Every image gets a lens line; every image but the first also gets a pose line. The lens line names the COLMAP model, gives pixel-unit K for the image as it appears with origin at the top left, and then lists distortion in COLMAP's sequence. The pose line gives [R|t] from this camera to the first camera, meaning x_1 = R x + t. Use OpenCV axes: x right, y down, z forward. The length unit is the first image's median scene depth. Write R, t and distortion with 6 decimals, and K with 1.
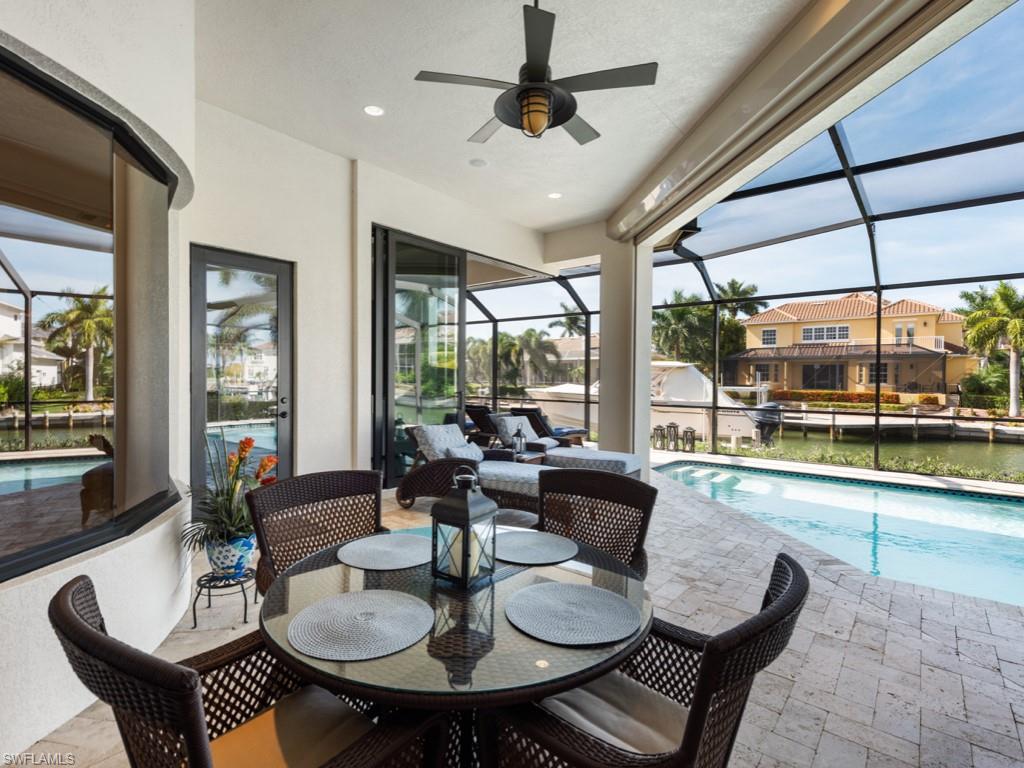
lens RADIAL K [[501.0, 0, 512.0], [0, 501.0, 384.0], [0, 0, 1]] dist [0.008405, 0.000070]
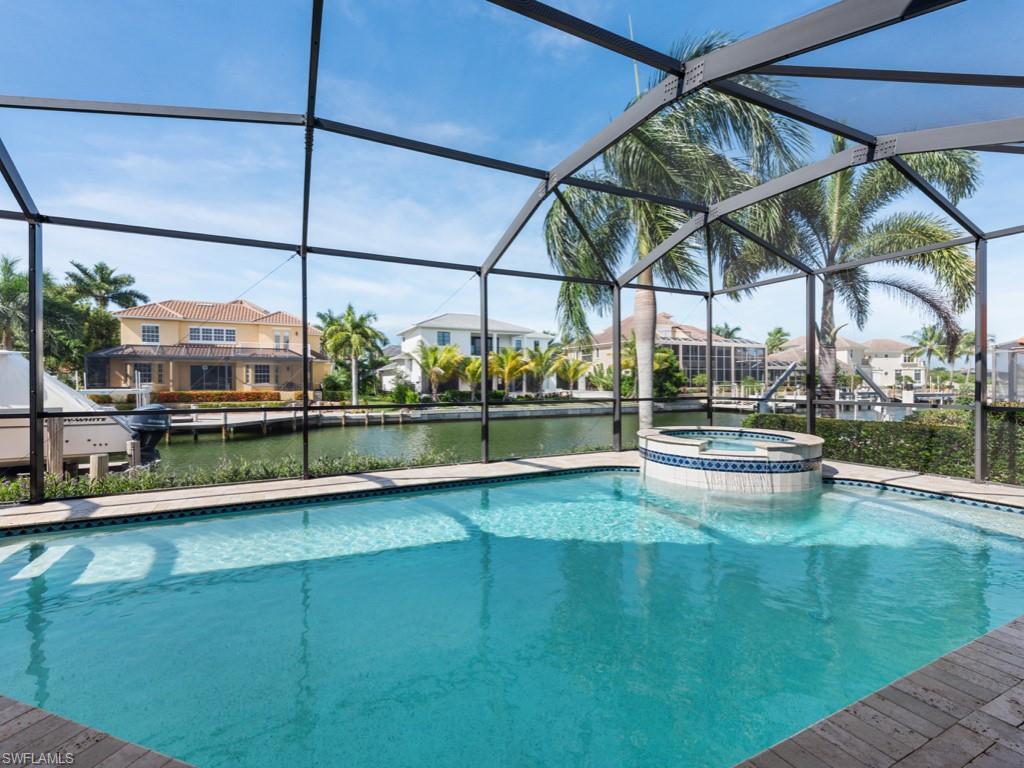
lens RADIAL K [[457.1, 0, 512.0], [0, 457.1, 384.0], [0, 0, 1]] dist [0.003870, -0.000186]
pose [[0.418128, -0.012194, 0.908306, 0.039390], [0.016535, 0.999846, 0.005812, 0.003960], [-0.908238, 0.012589, 0.418265, 0.076081]]
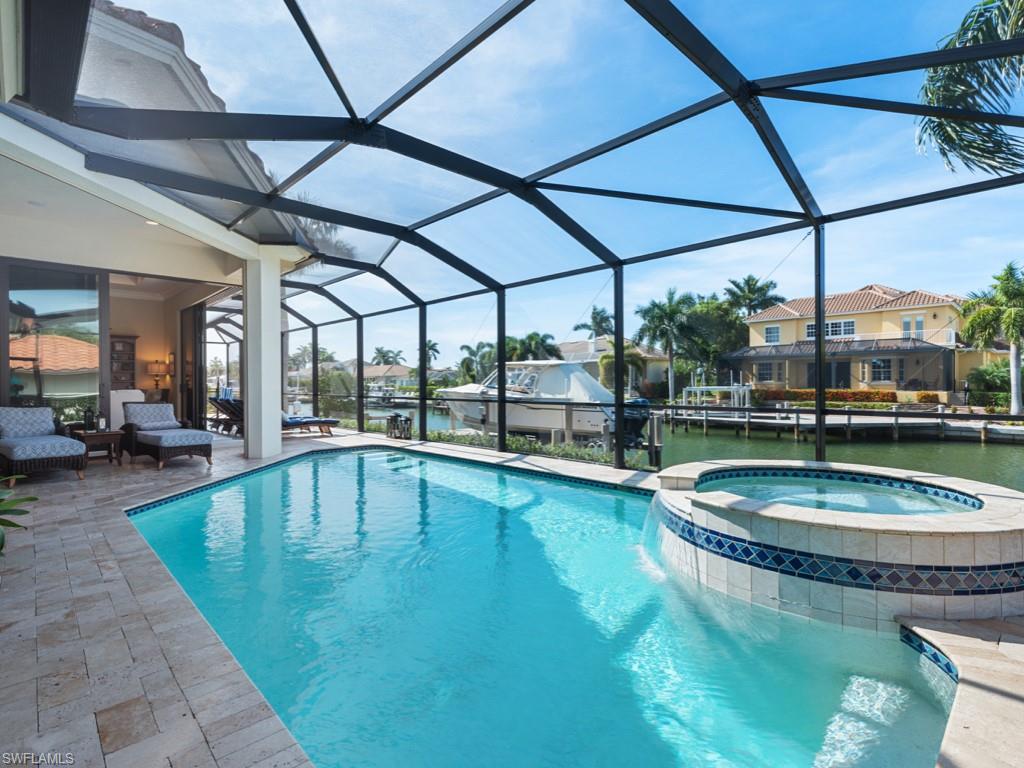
lens RADIAL K [[501.0, 0, 512.0], [0, 501.0, 384.0], [0, 0, 1]] dist [0.008405, 0.000070]
pose [[0.992181, -0.013586, -0.124069, 0.165574], [0.012328, 0.999865, -0.010905, 0.006367], [0.124200, 0.009290, 0.992214, -0.015276]]
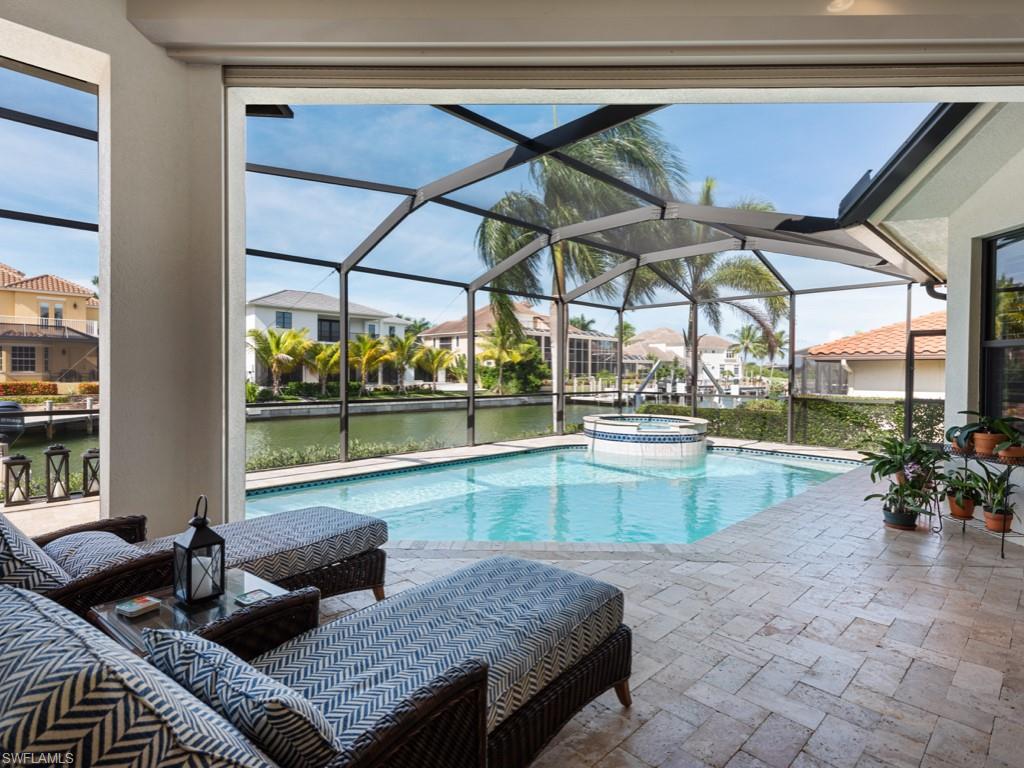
lens RADIAL K [[521.1, 0, 516.3], [0, 521.1, 380.8], [0, 0, 1]] dist [0.000001, -0.000308]
pose [[0.104192, -0.021692, 0.994321, -0.038574], [0.004841, 0.999761, 0.021304, -0.000072], [-0.994545, 0.002594, 0.104272, 0.110704]]
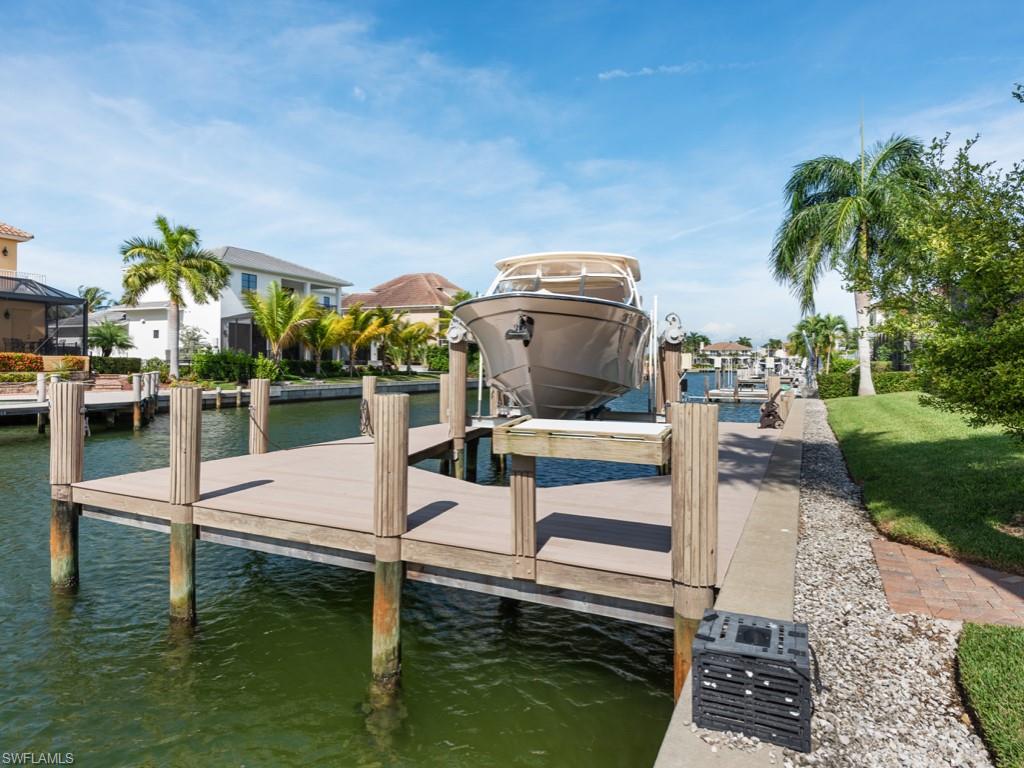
lens RADIAL K [[605.6, 0, 512.0], [0, 605.6, 384.0], [0, 0, 1]] dist [0.001282, 0.001976]
pose [[-0.249014, -0.042160, 0.967582, -0.125204], [0.003320, 0.999009, 0.044384, 0.021314], [-0.968494, 0.014264, -0.248627, 0.566667]]
